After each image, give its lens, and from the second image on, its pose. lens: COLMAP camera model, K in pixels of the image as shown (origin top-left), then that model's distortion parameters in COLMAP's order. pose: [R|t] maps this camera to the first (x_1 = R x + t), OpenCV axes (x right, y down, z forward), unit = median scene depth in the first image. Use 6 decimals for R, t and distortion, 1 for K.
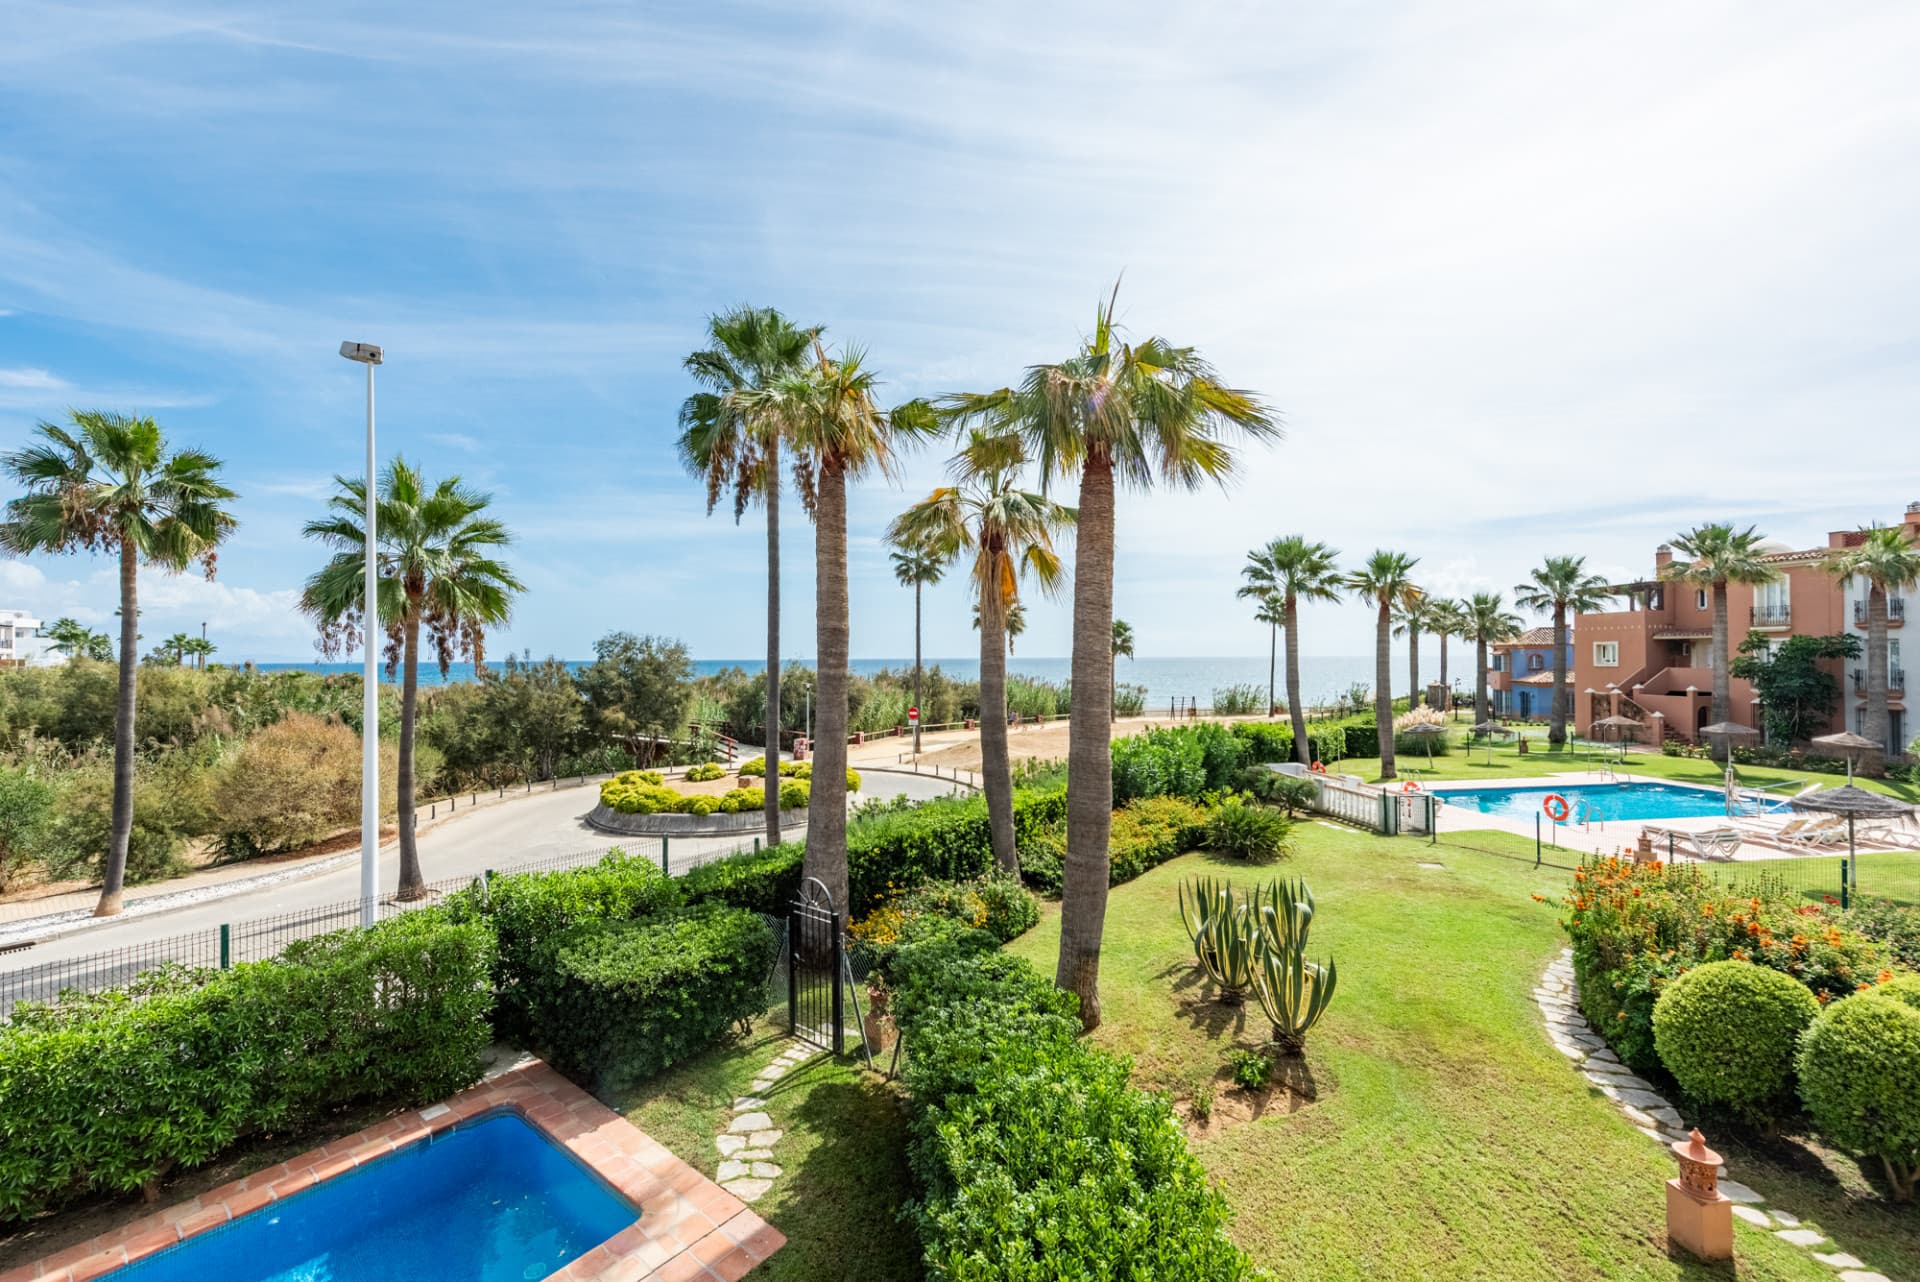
lens RADIAL K [[770.4, 0, 961.5], [0, 770.4, 648.5], [0, 0, 1]] dist [0.012254, -0.000067]
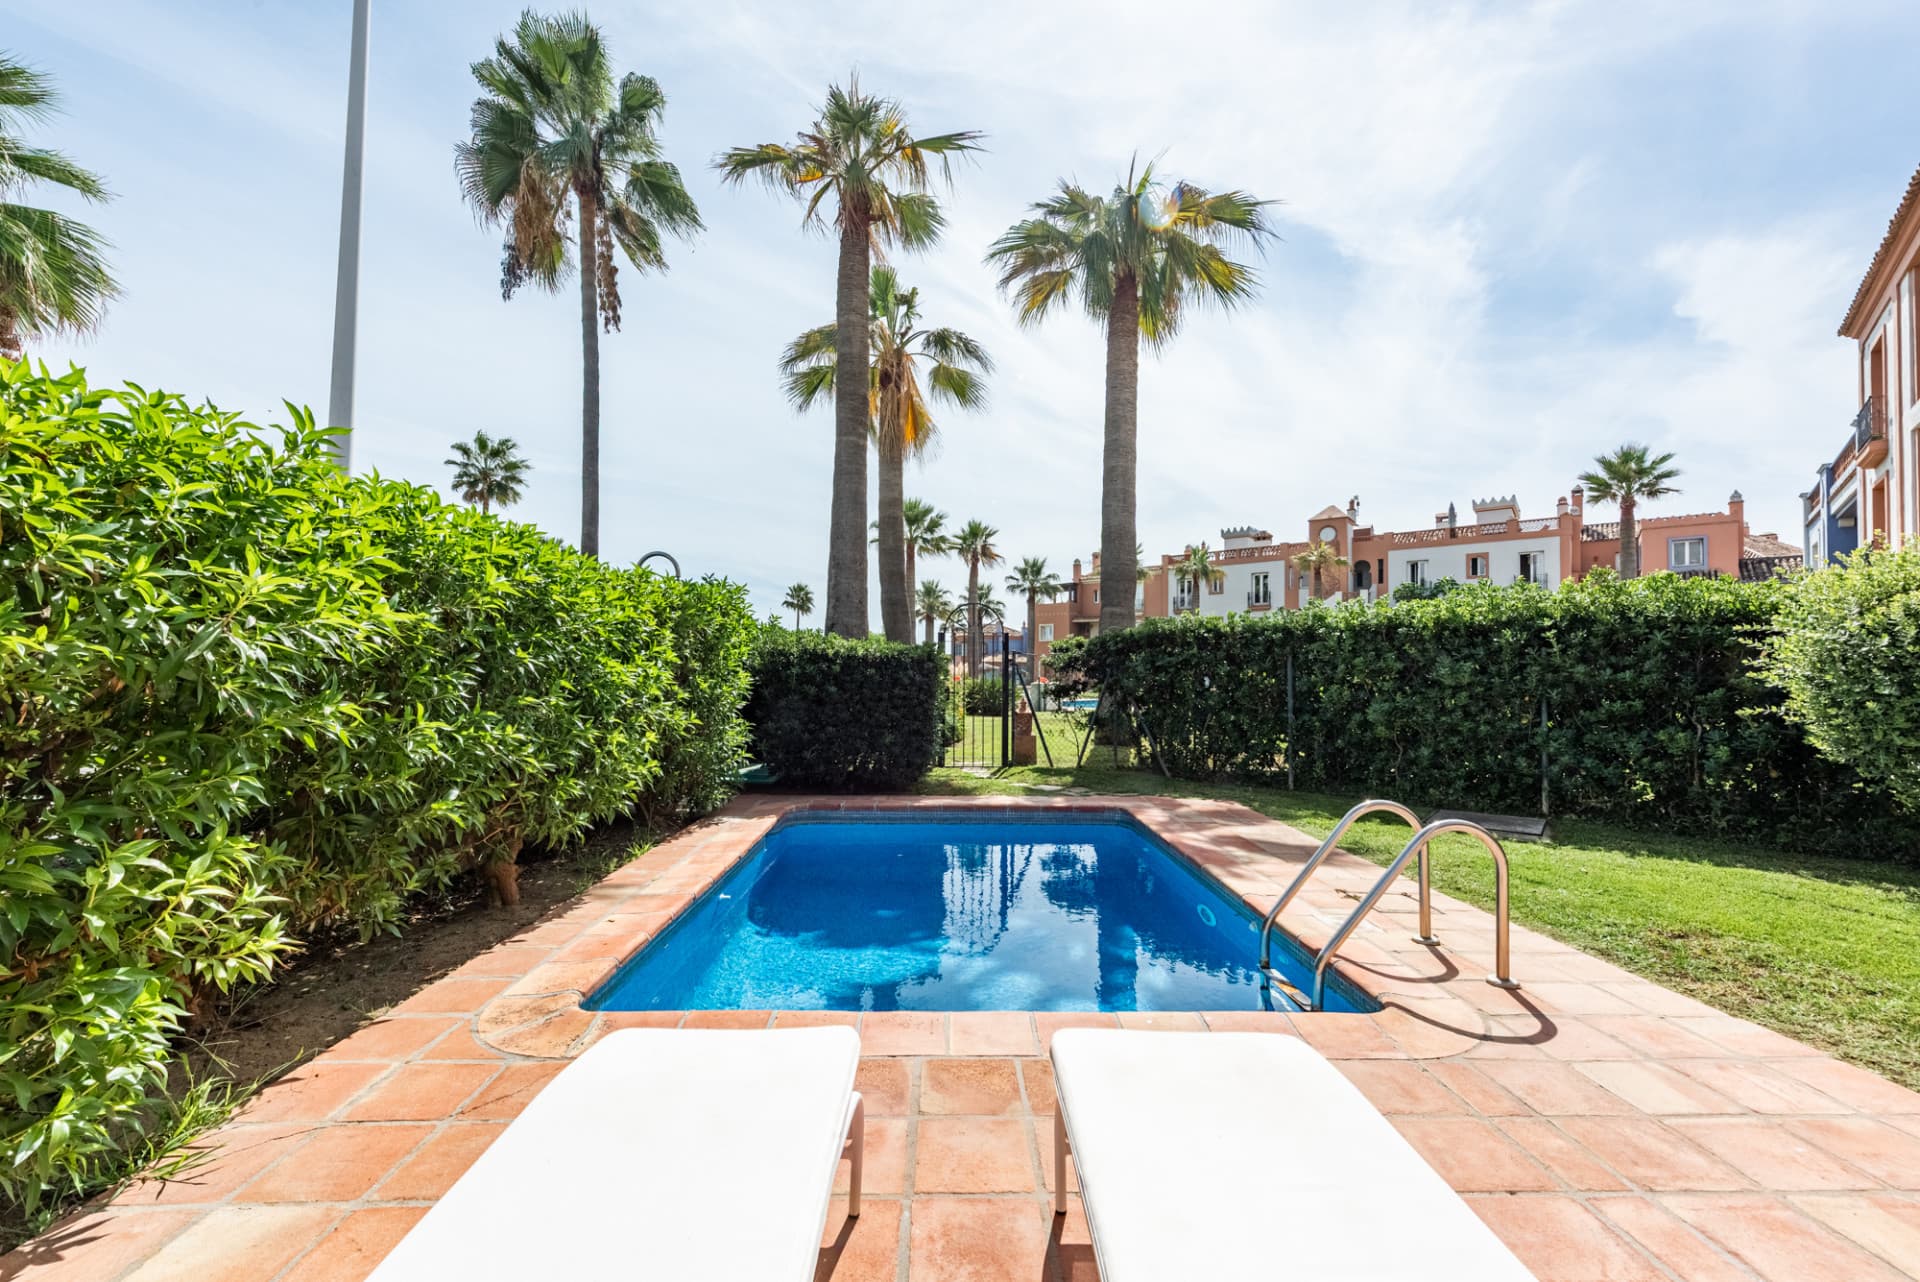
lens RADIAL K [[749.8, 0, 958.1], [0, 749.8, 661.7], [0, 0, 1]] dist [0.000809, -0.000154]
pose [[0.768686, 0.021167, 0.639276, -0.256412], [-0.019597, 0.999762, -0.009540, 0.117790], [-0.639326, -0.005195, 0.768918, 0.080419]]
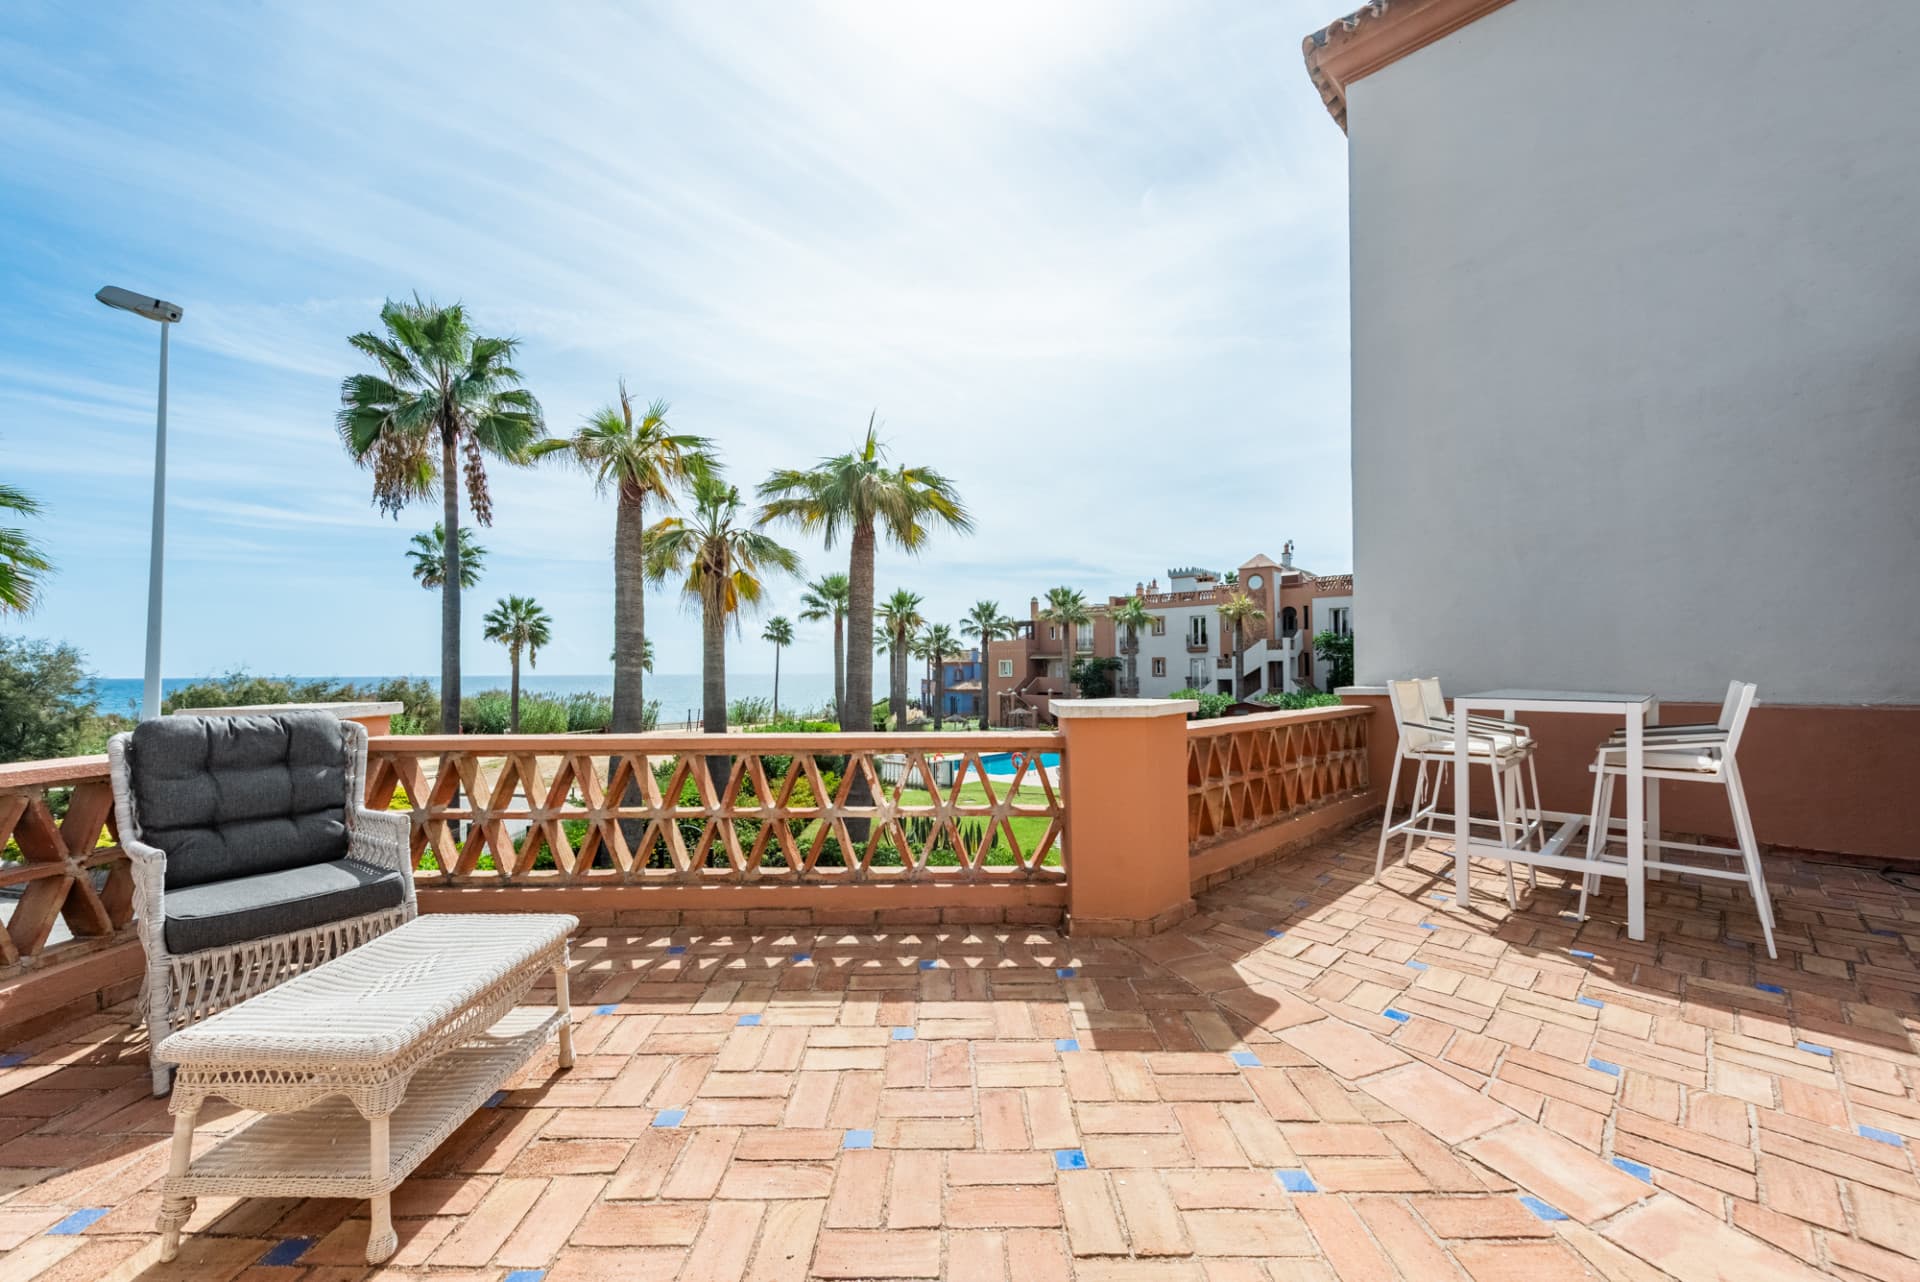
lens RADIAL K [[749.8, 0, 958.1], [0, 749.8, 661.7], [0, 0, 1]] dist [0.000809, -0.000154]
pose [[0.781544, 0.009260, 0.623782, -0.196187], [-0.005464, 0.999953, -0.007998, 0.009450], [-0.623827, 0.002842, 0.781558, -0.084491]]
